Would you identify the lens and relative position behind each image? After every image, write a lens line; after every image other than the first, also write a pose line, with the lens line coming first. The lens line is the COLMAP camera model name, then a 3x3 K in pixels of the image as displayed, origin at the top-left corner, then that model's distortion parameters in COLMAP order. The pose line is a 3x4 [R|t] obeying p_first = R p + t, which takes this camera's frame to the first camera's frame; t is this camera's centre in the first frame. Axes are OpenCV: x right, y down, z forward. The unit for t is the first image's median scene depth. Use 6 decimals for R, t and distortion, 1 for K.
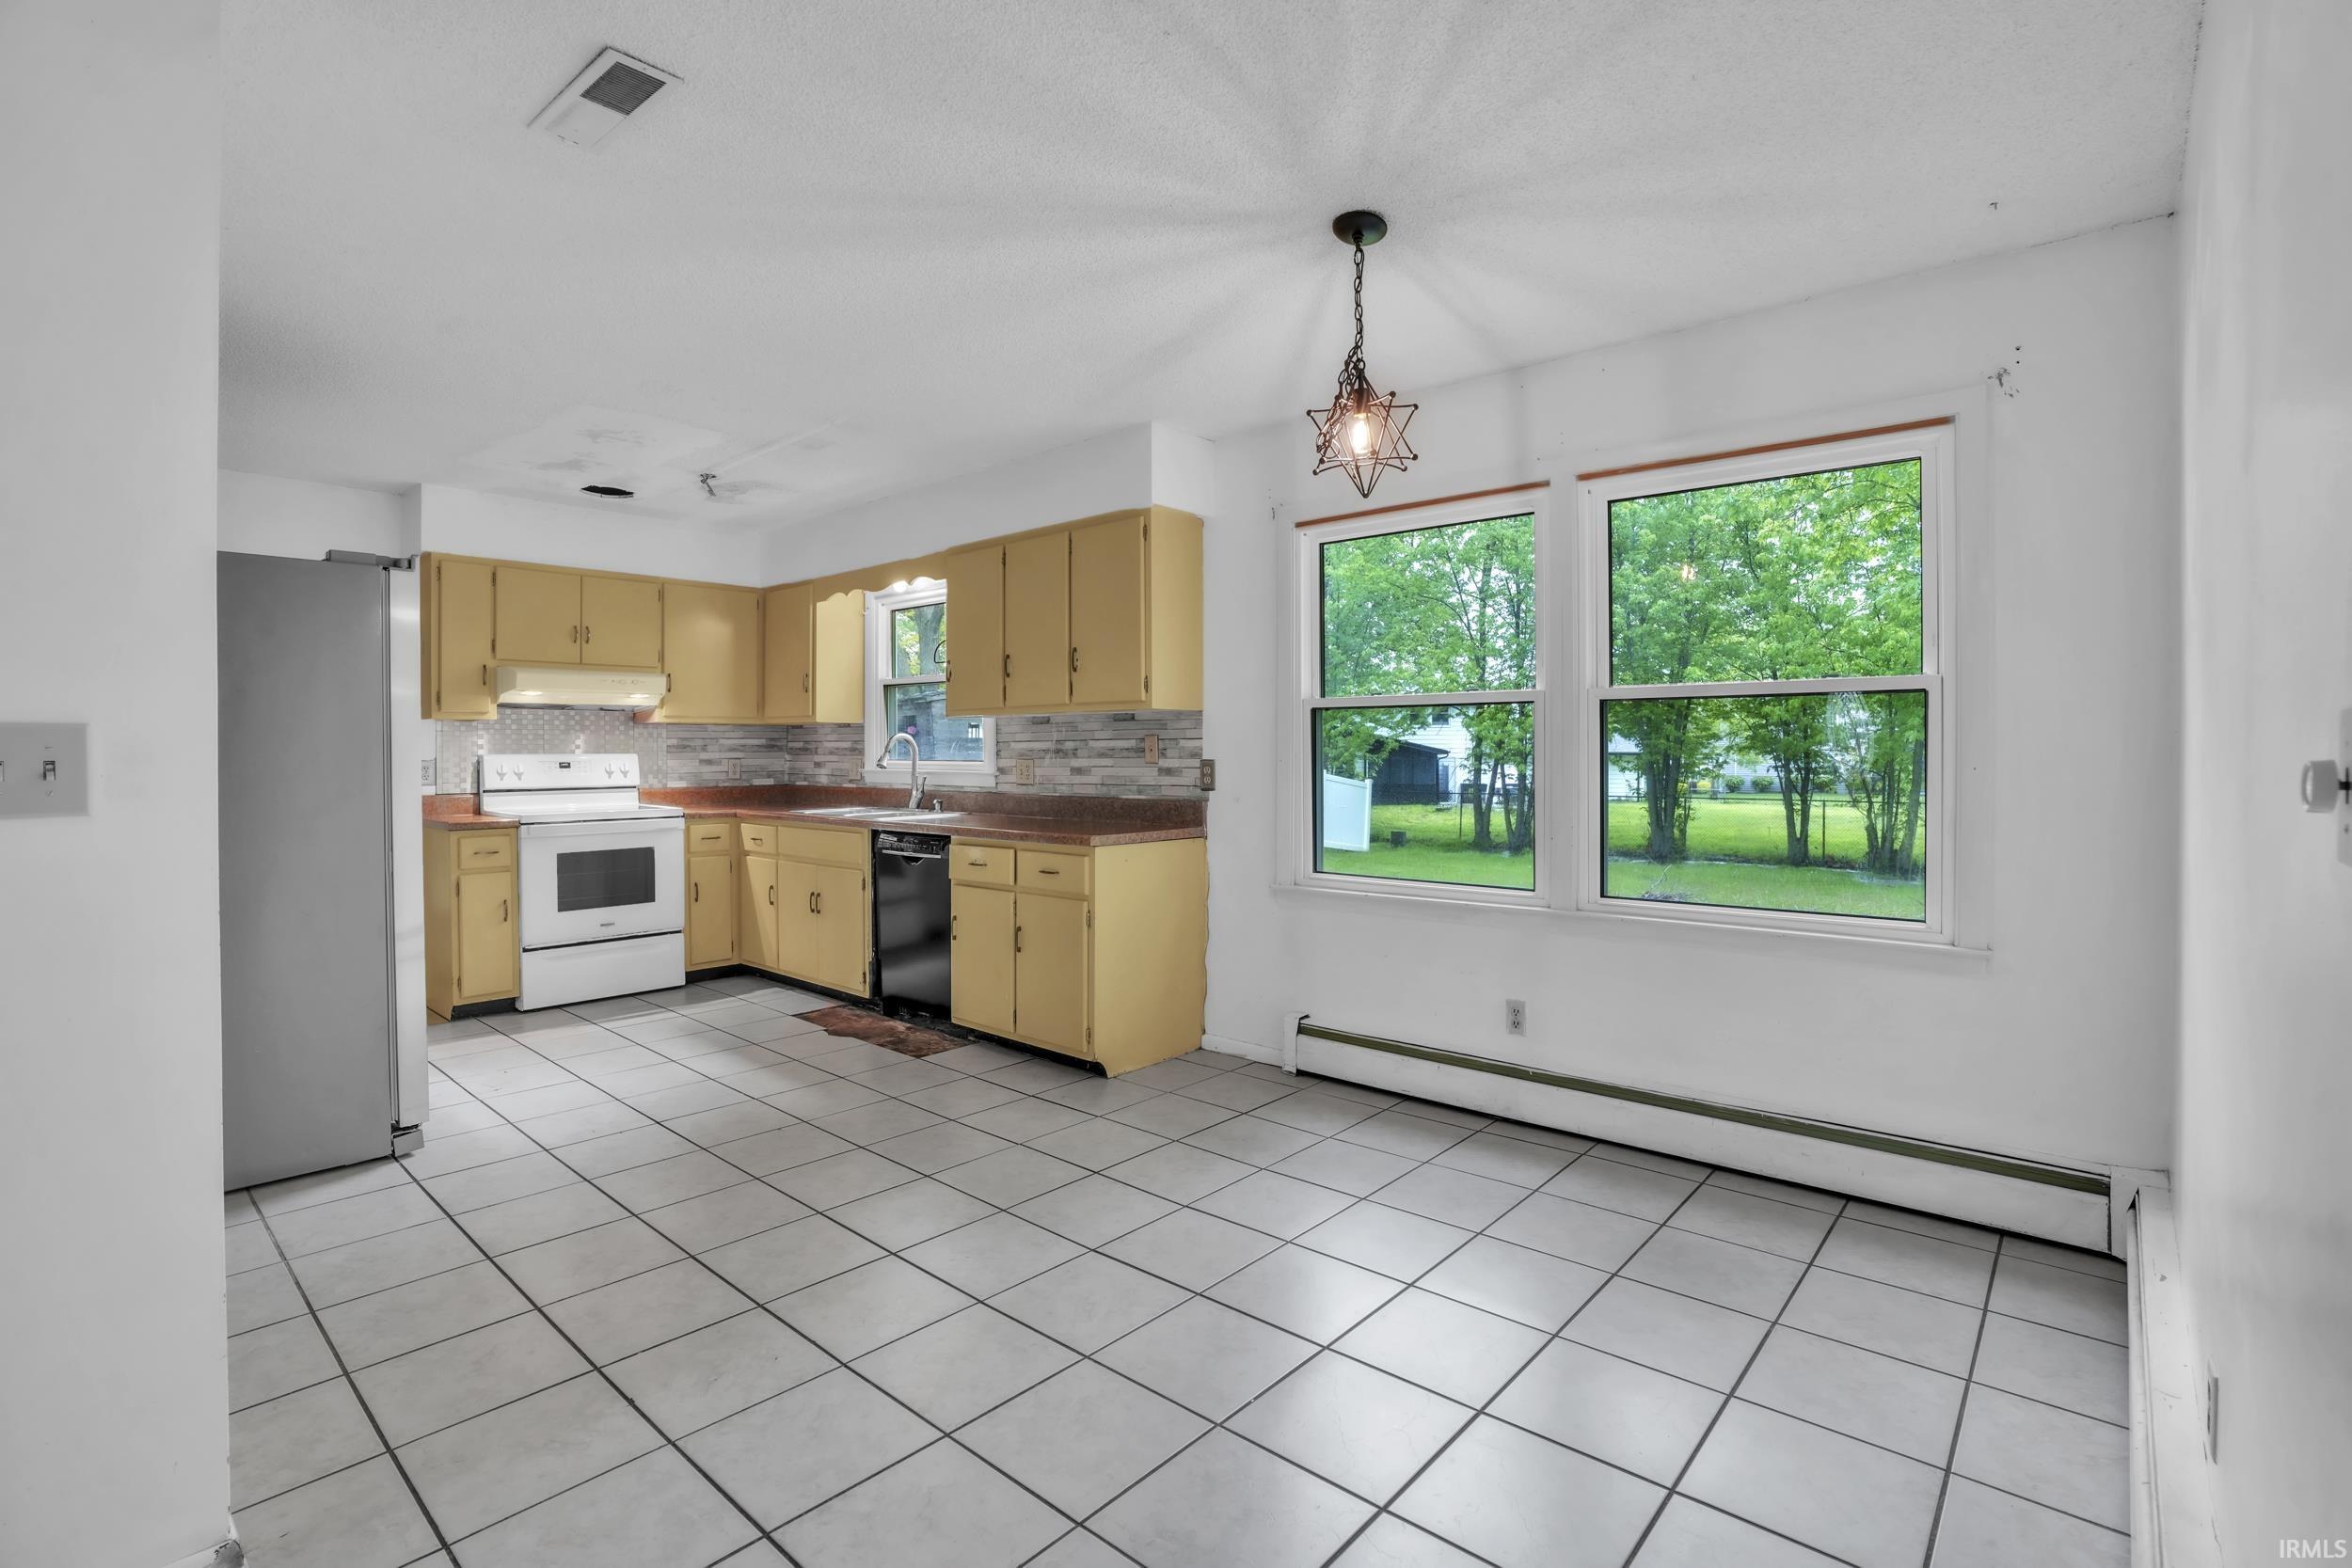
lens RADIAL K [[1086.4, 0, 1164.4], [0, 1086.4, 752.4], [0, 0, 1]] dist [-0.045724, 0.013779]
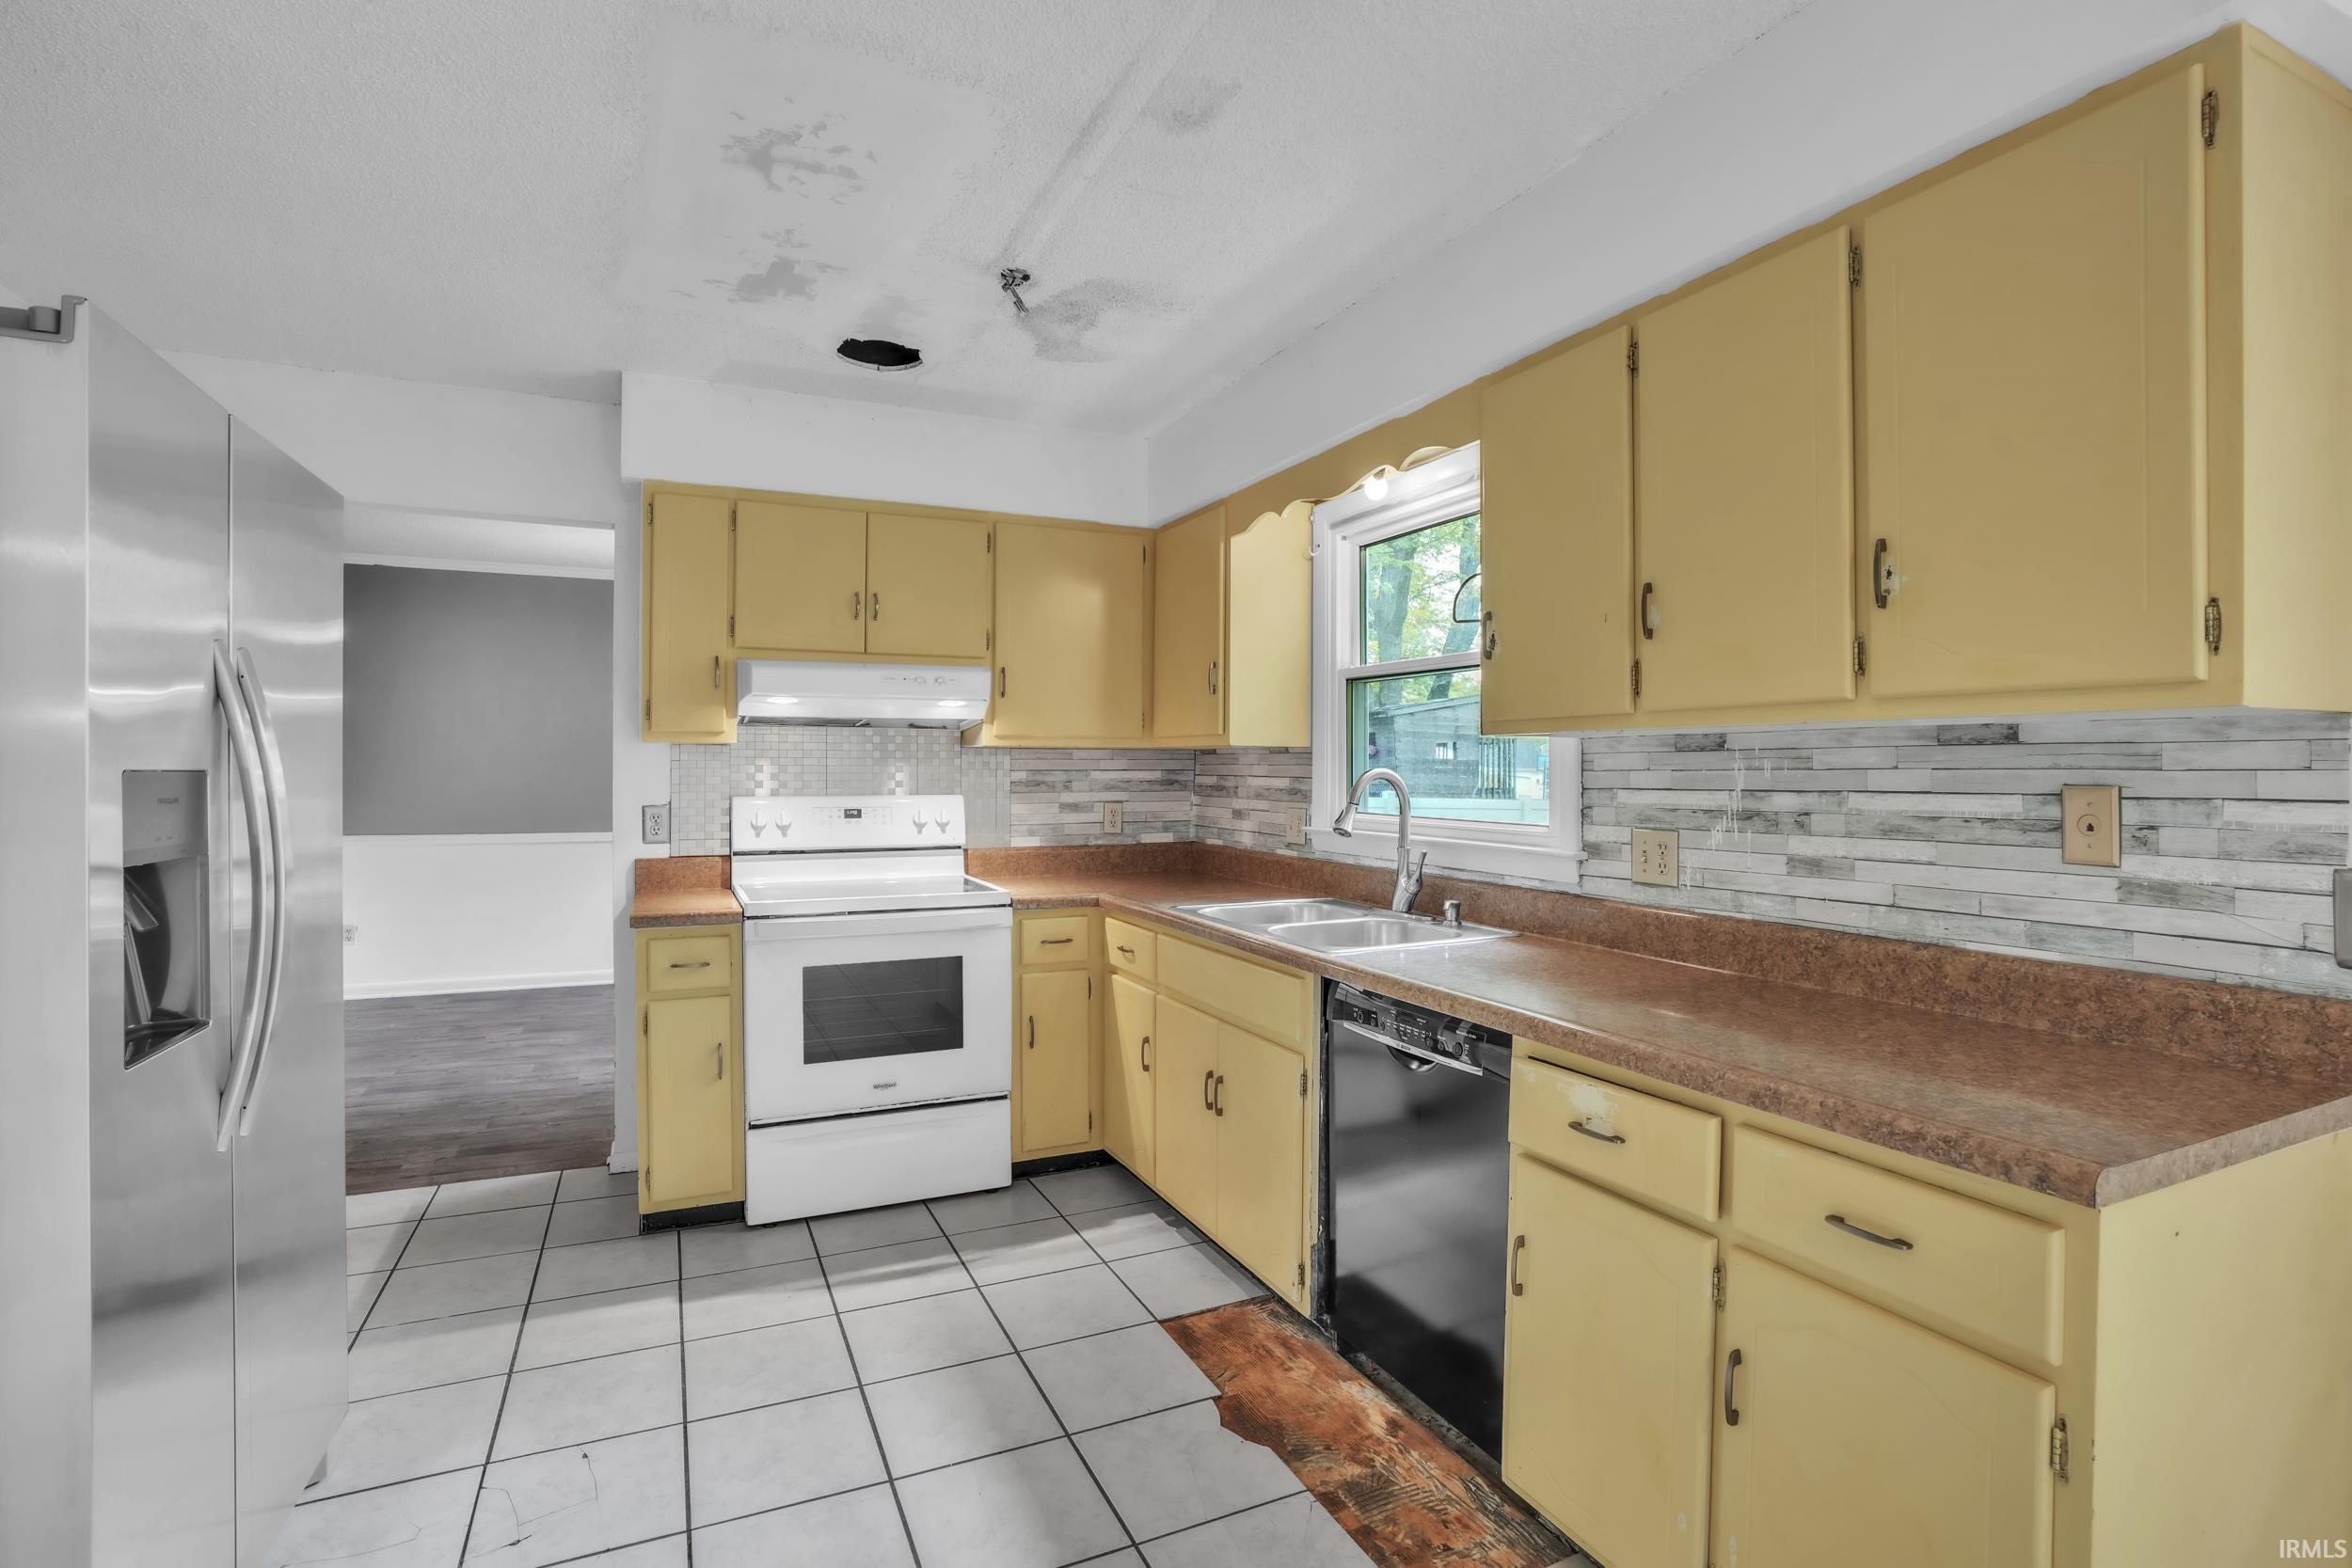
lens RADIAL K [[1086.4, 0, 1166.8], [0, 1086.4, 775.3], [0, 0, 1]] dist [-0.045724, 0.013779]
pose [[0.917260, 0.009087, -0.398186, -0.135881], [-0.007100, 0.999954, 0.006463, -0.017363], [0.398226, -0.003101, 0.917282, 0.507066]]
